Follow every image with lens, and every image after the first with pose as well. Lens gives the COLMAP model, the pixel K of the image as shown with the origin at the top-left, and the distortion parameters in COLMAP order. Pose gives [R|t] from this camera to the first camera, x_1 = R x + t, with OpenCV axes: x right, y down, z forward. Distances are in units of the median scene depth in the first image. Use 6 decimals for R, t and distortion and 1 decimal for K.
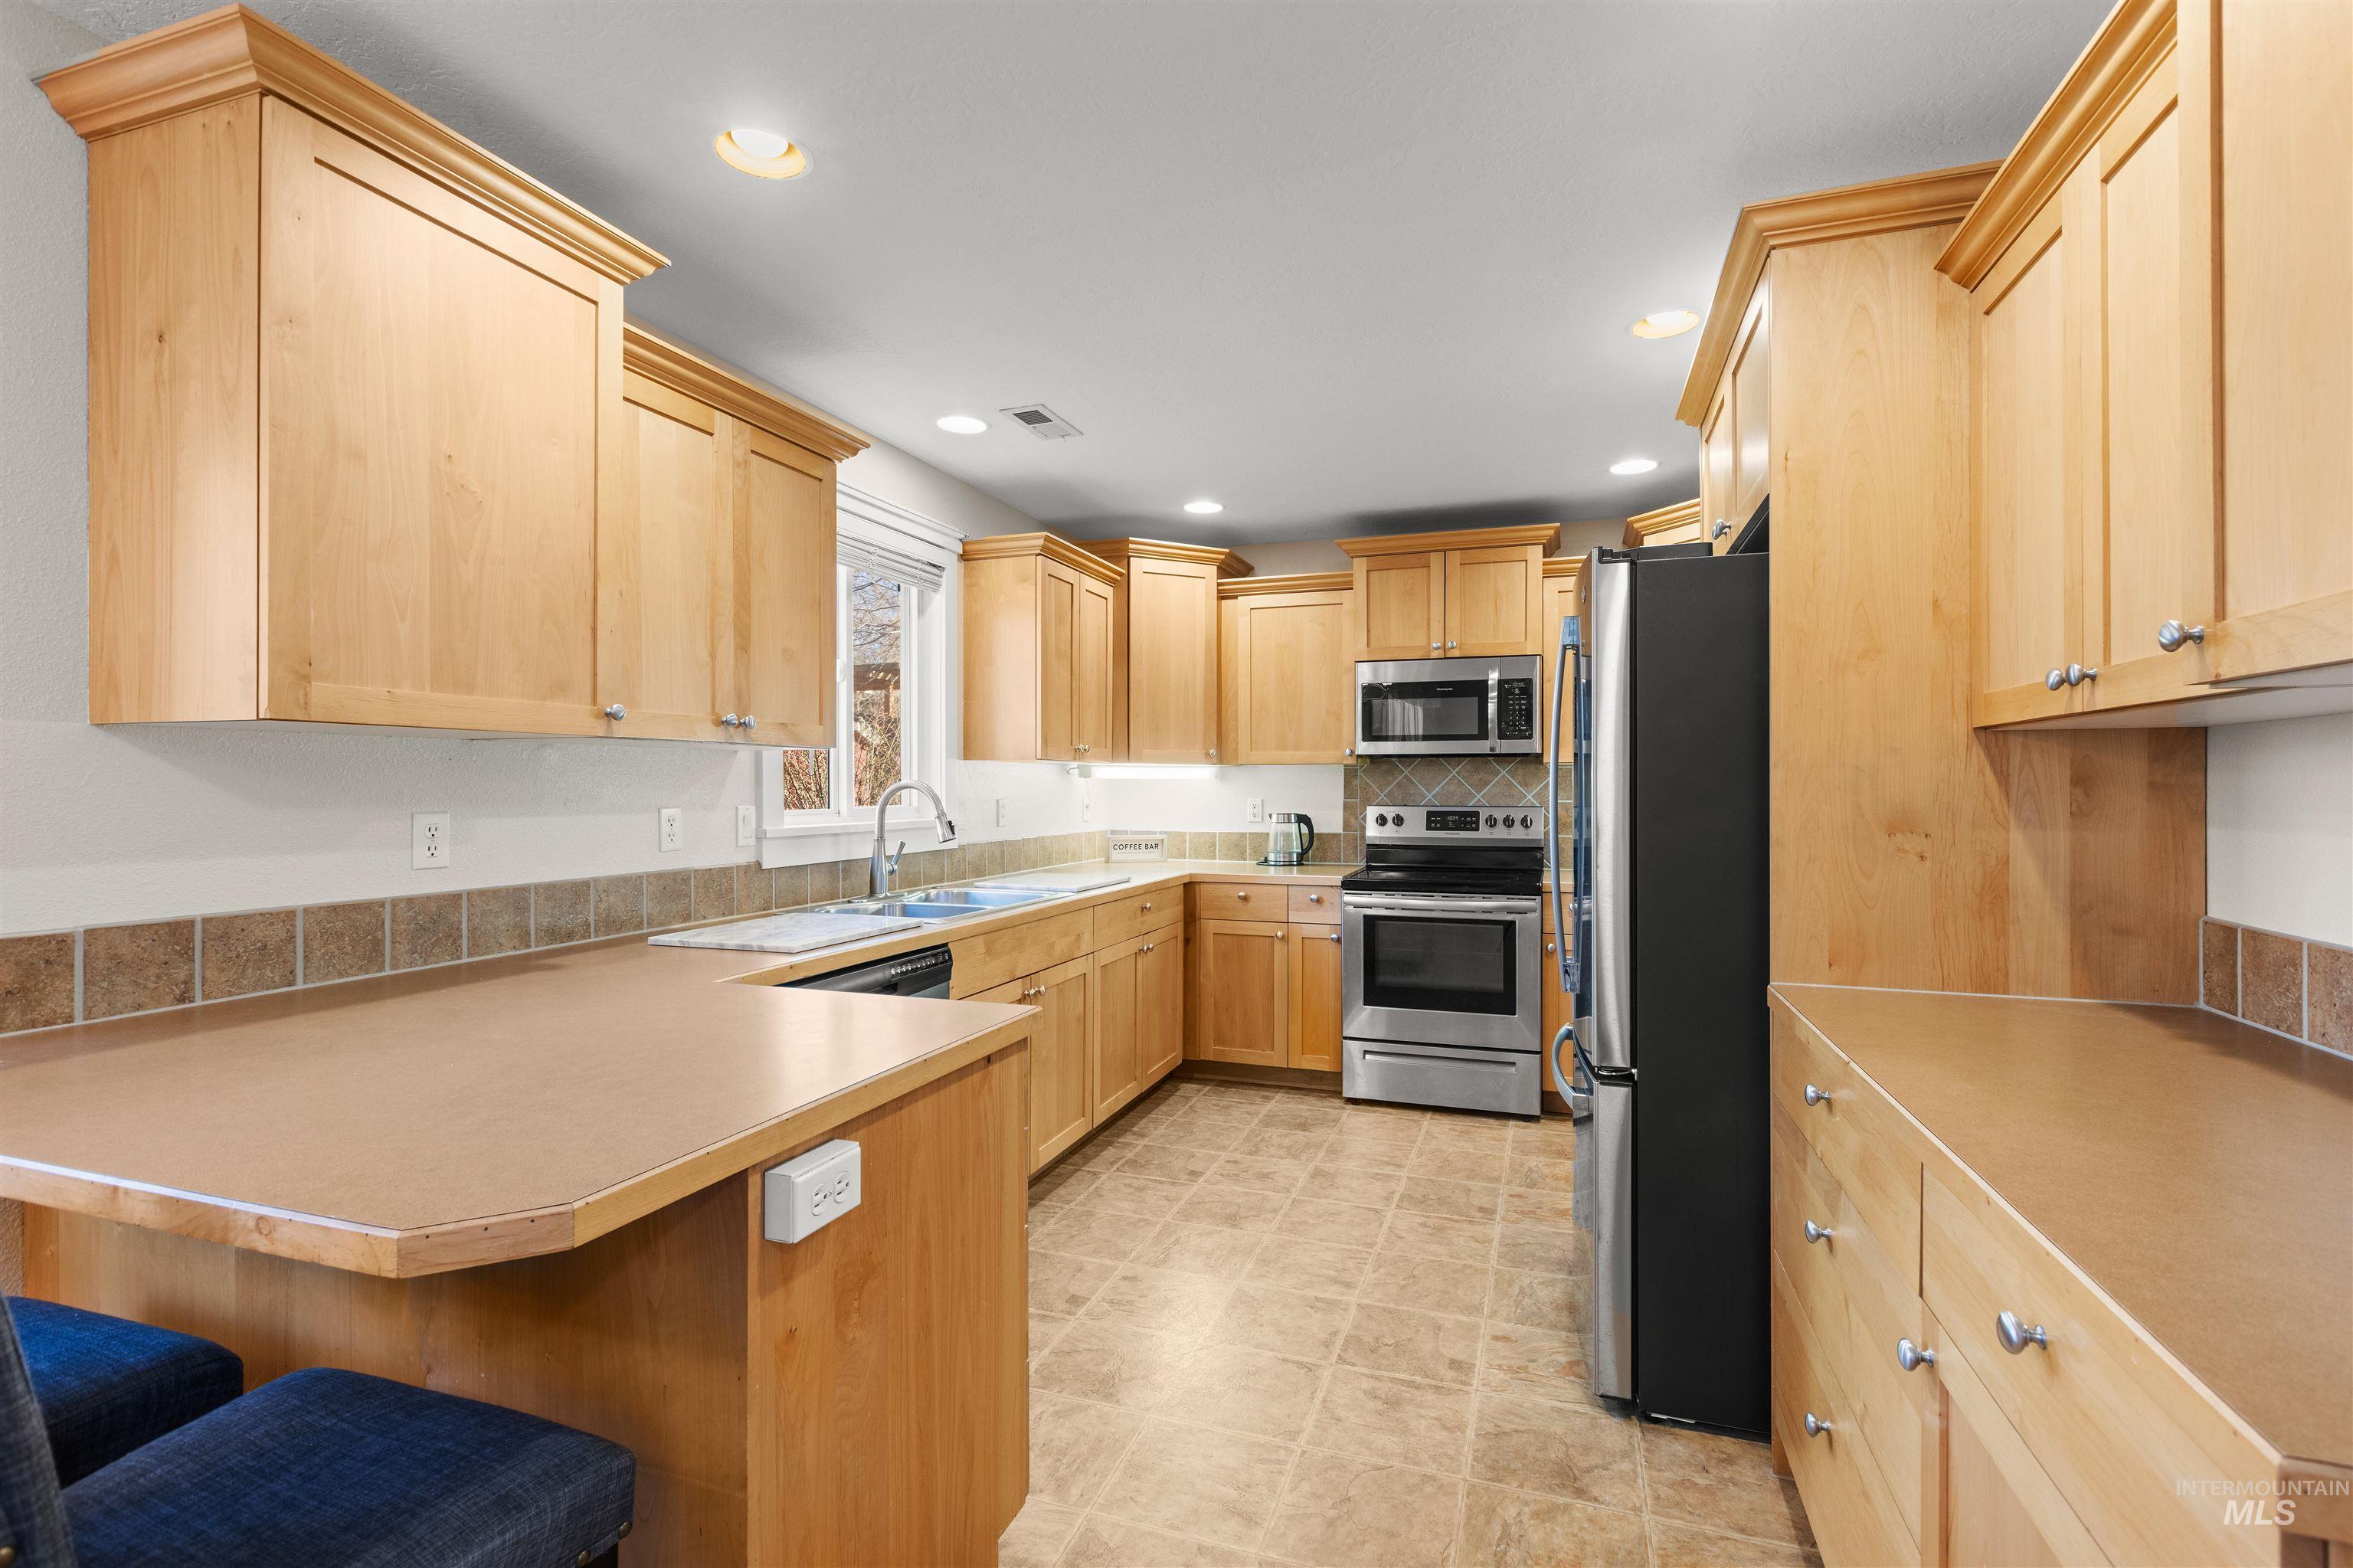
lens RADIAL K [[1063.7, 0, 1176.5], [0, 1063.7, 784.0], [0, 0, 1]] dist [-0.000891, -0.000151]
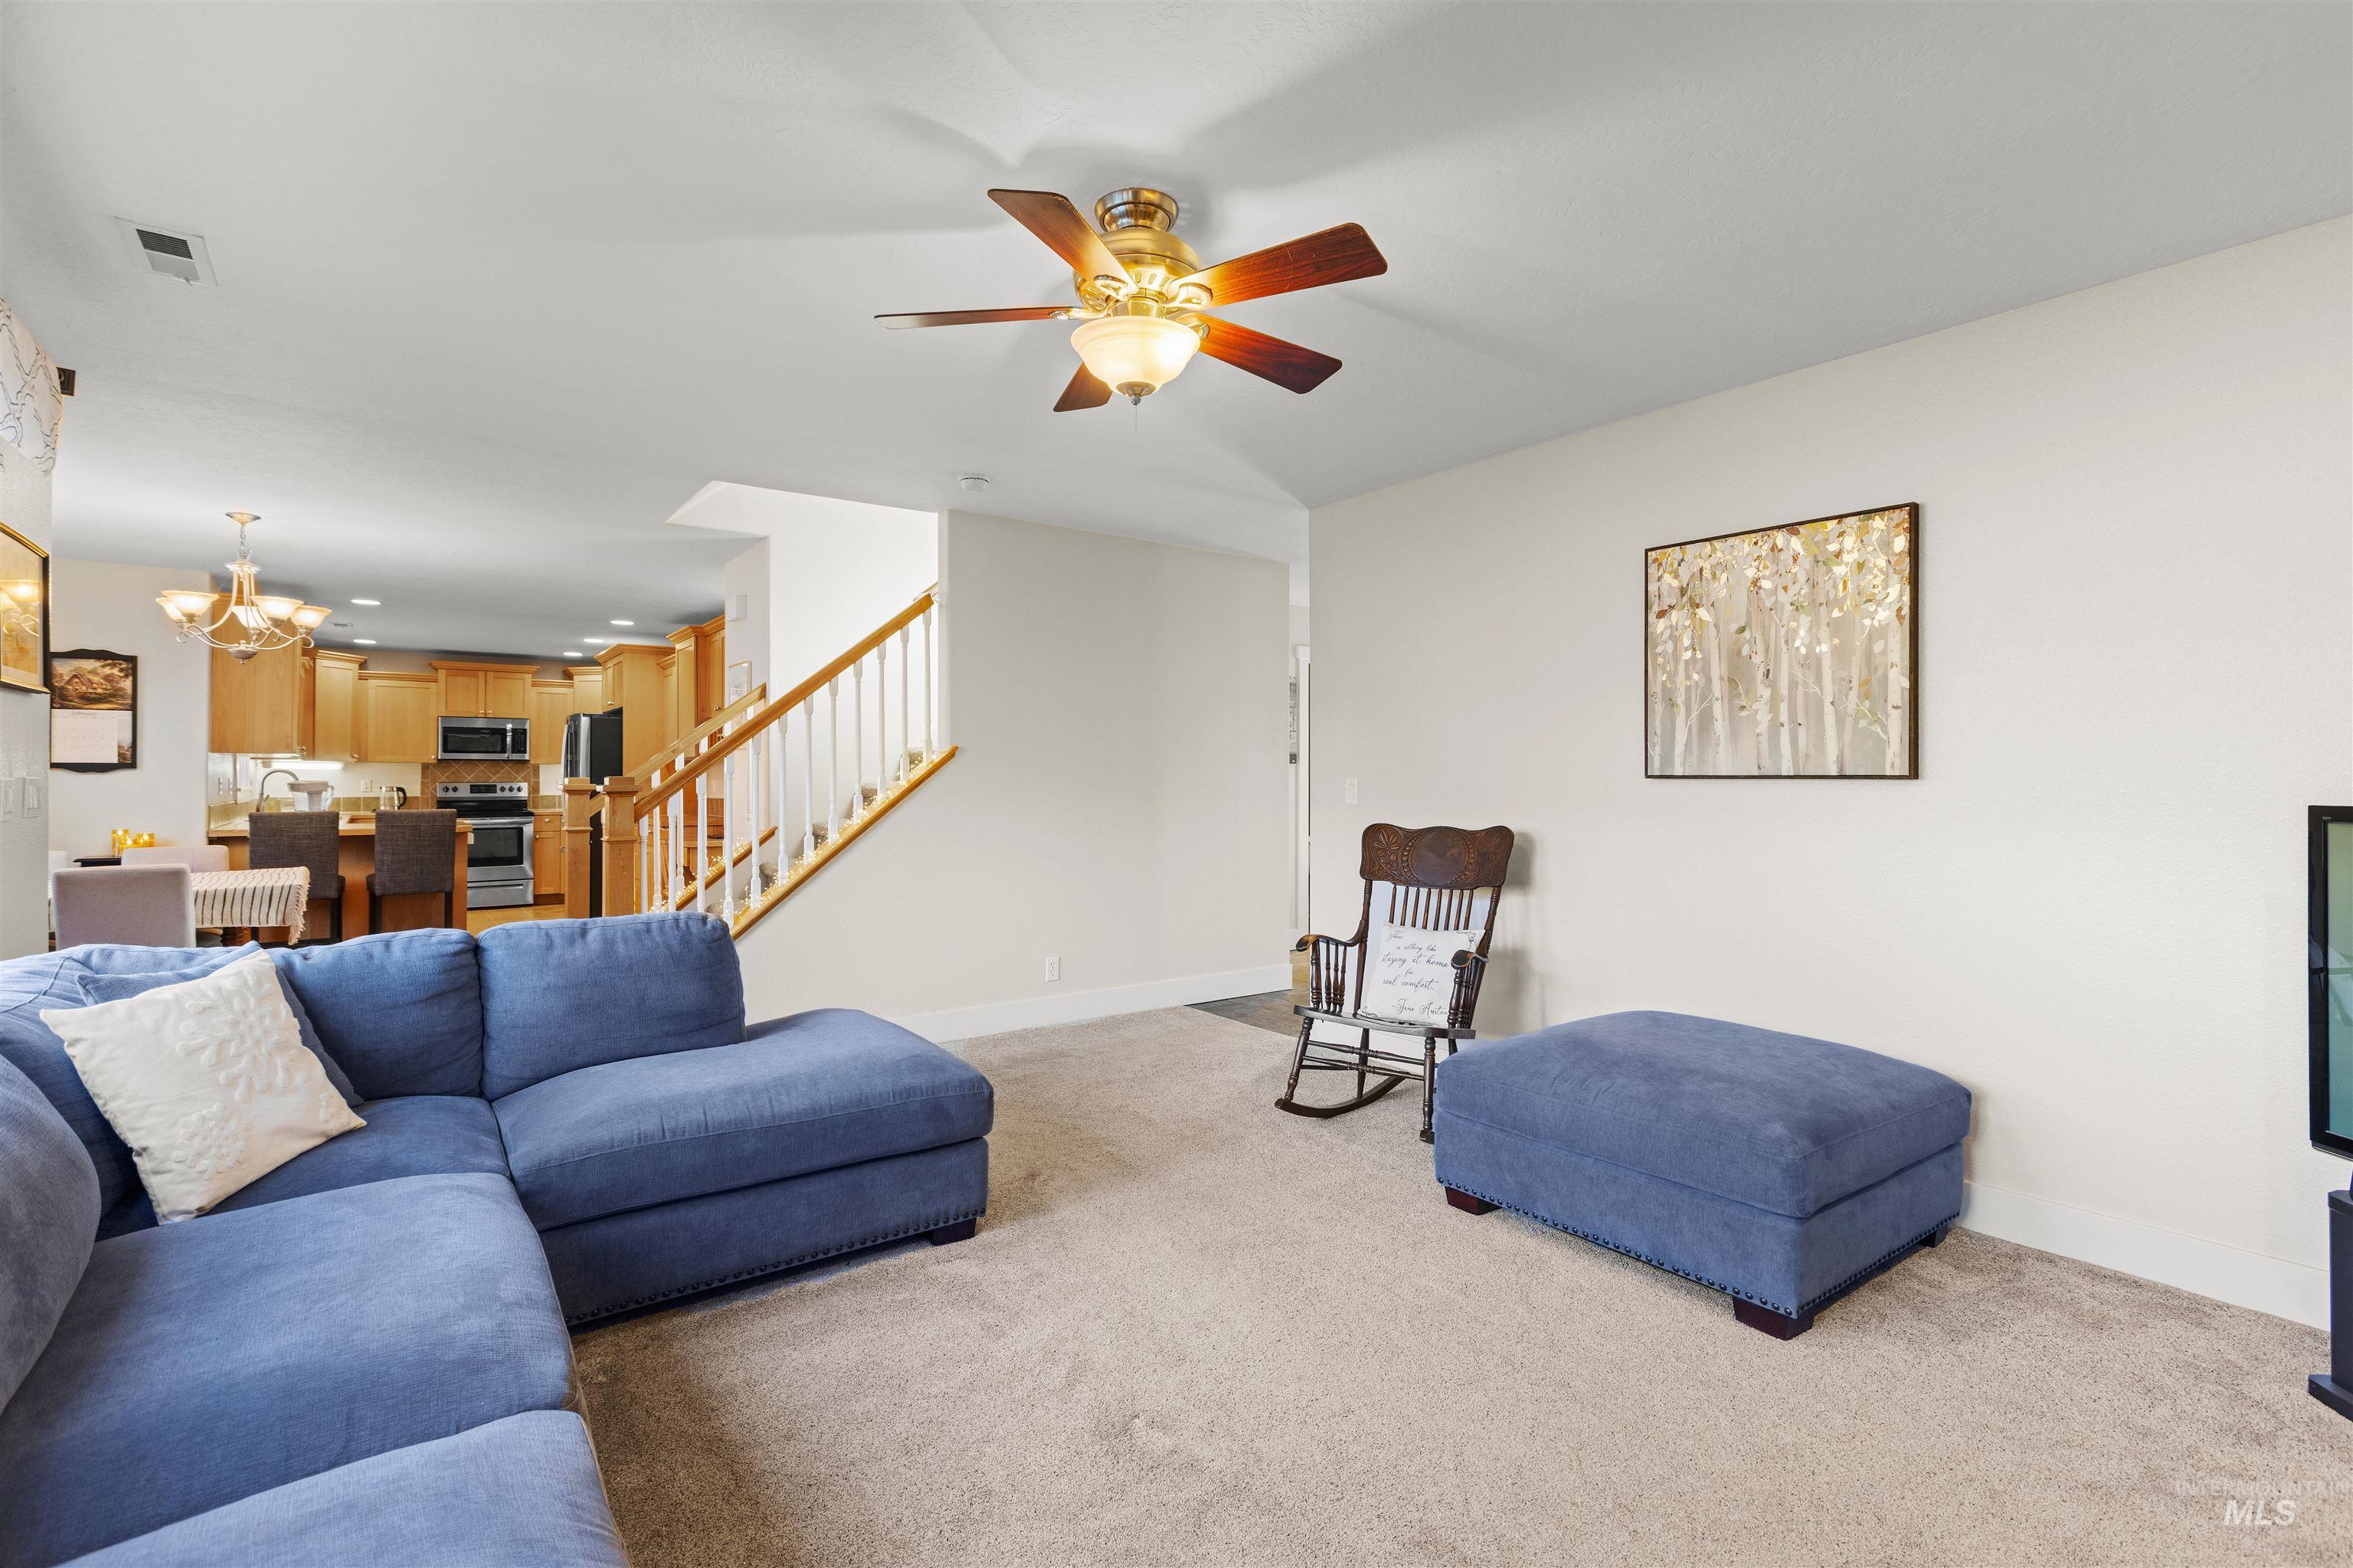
lens RADIAL K [[1060.0, 0, 1106.5], [0, 1060.0, 773.0], [0, 0, 1]] dist [-0.001204, -0.000691]
pose [[0.585454, 0.005612, 0.810687, -0.832029], [-0.001983, 0.999983, -0.005491, 0.011544], [-0.810704, 0.001606, 0.585455, -1.453037]]
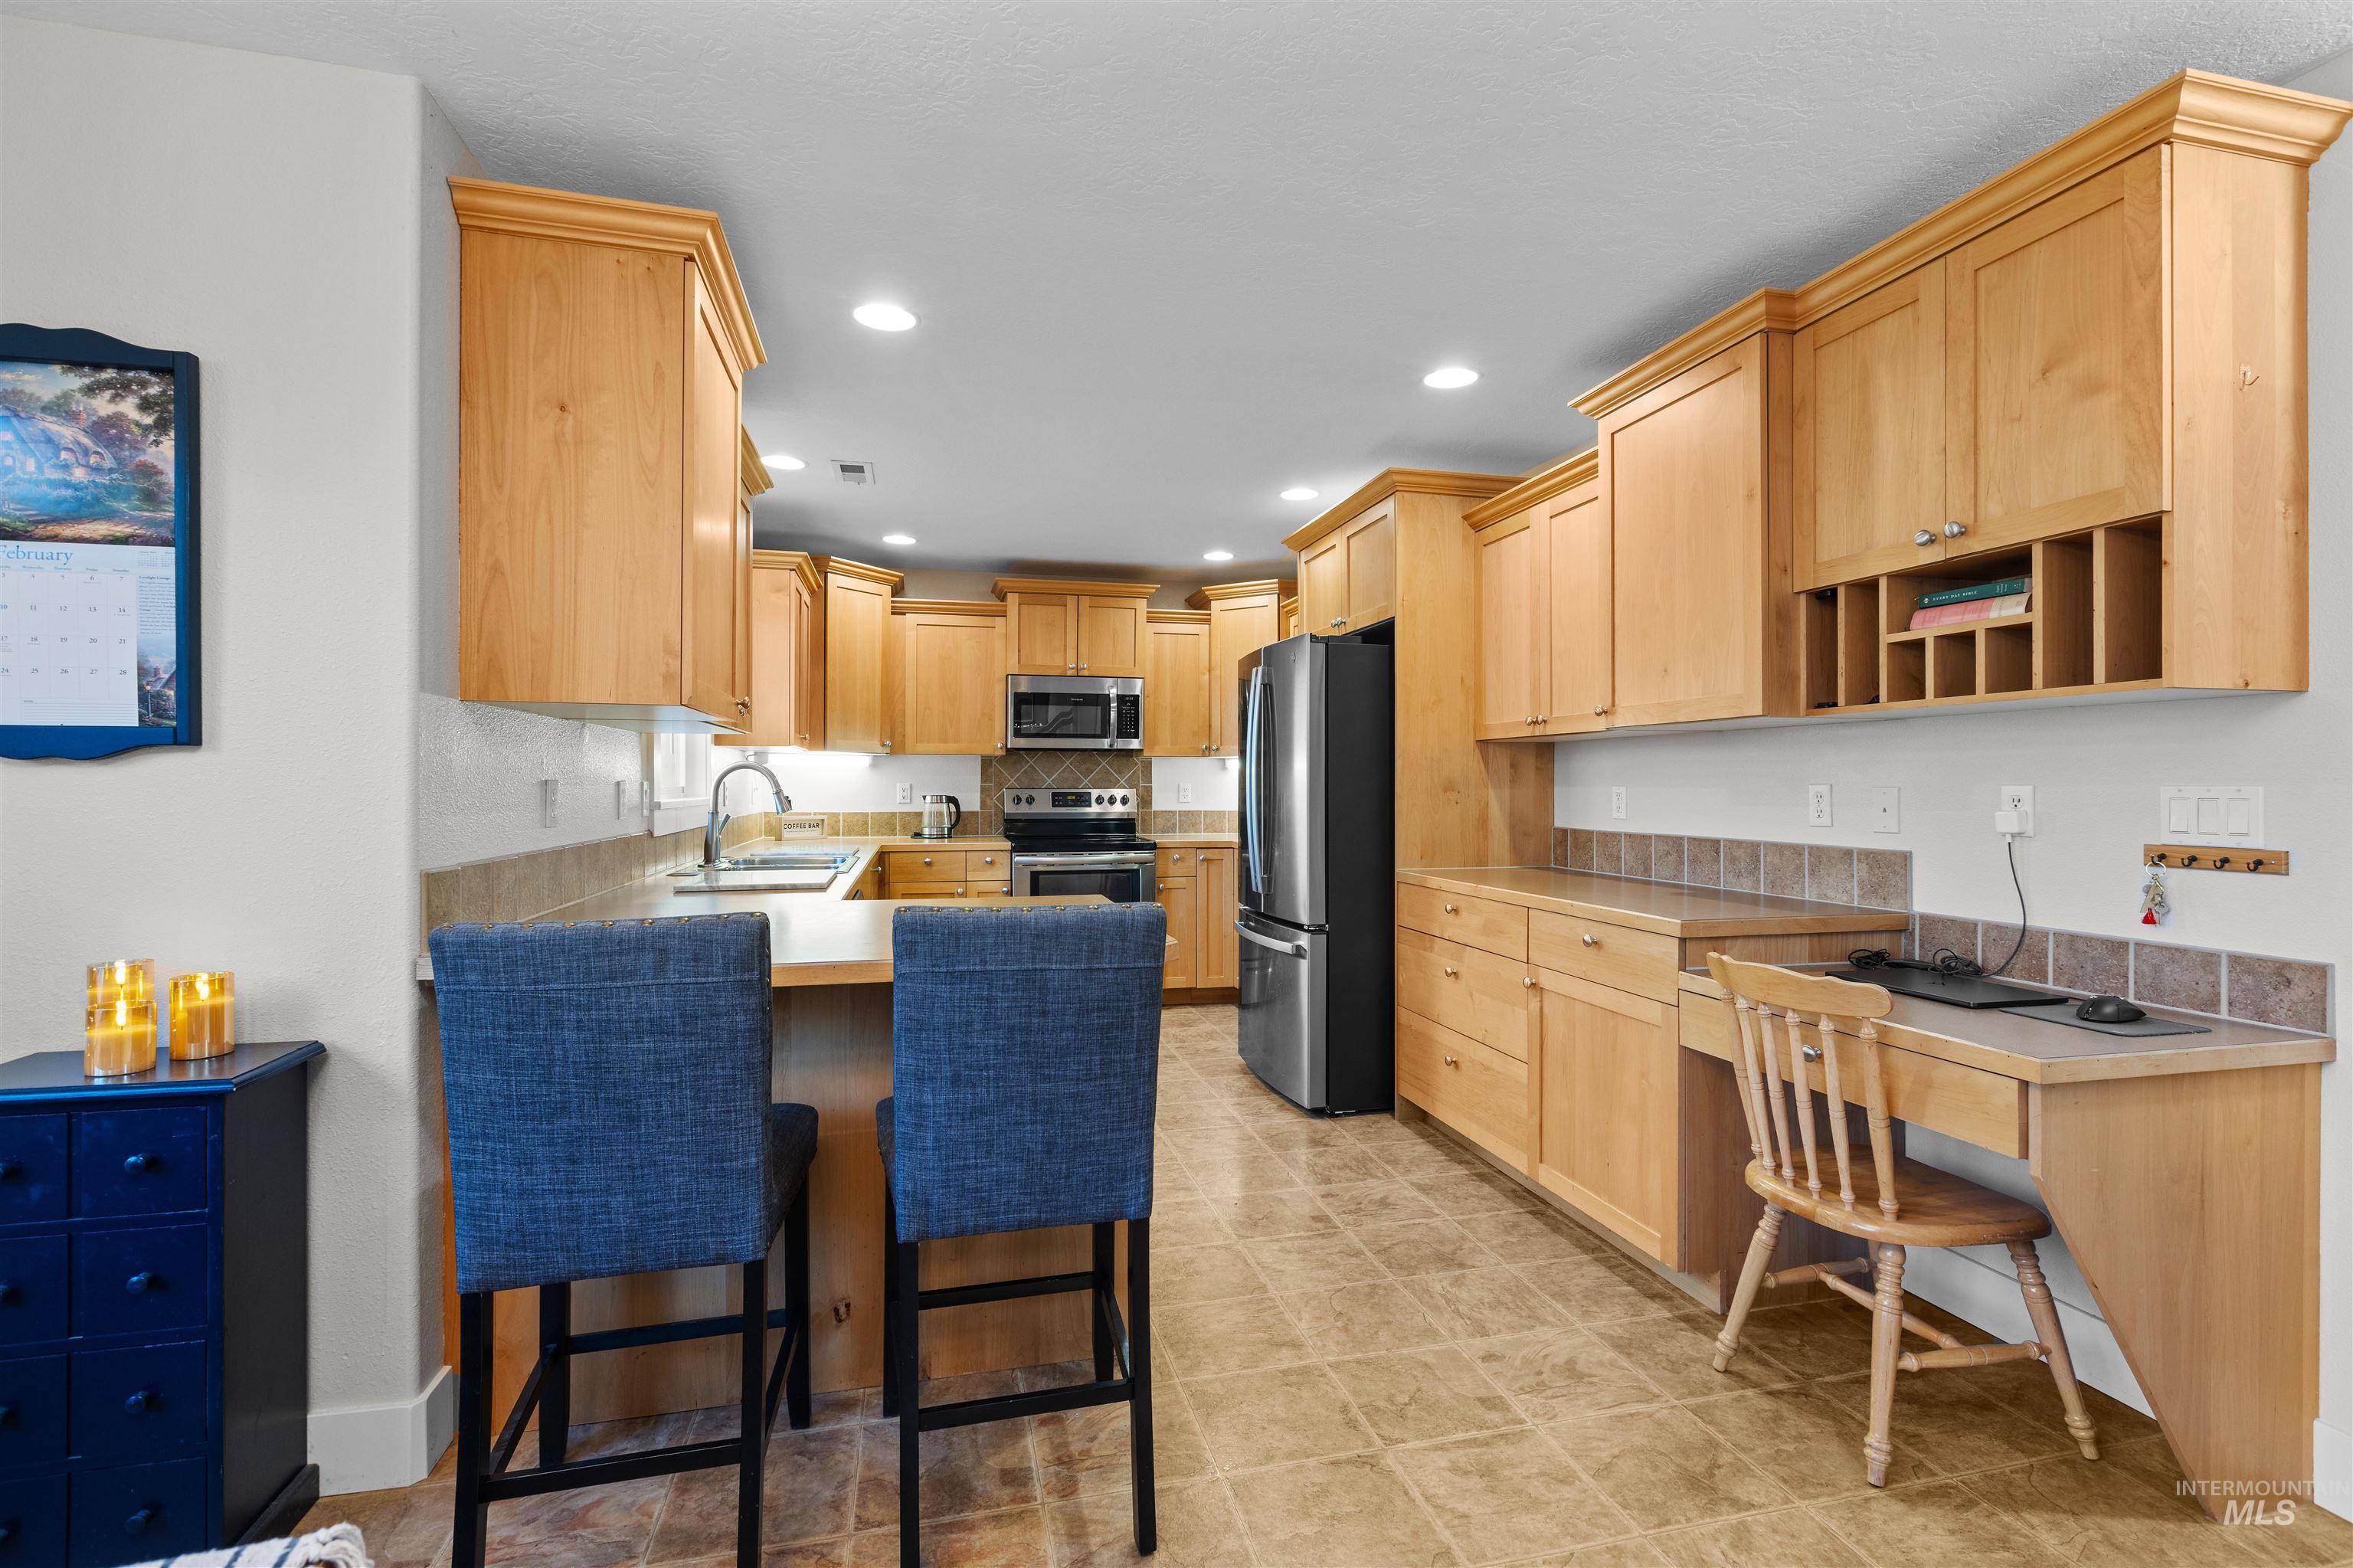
lens RADIAL K [[1058.1, 0, 1181.4], [0, 1058.1, 778.0], [0, 0, 1]] dist [0.001392, -0.000386]
pose [[0.836819, 0.004645, 0.547460, -0.368824], [-0.003417, 0.999989, -0.003262, 0.012674], [-0.547469, 0.000860, 0.836826, -0.179408]]
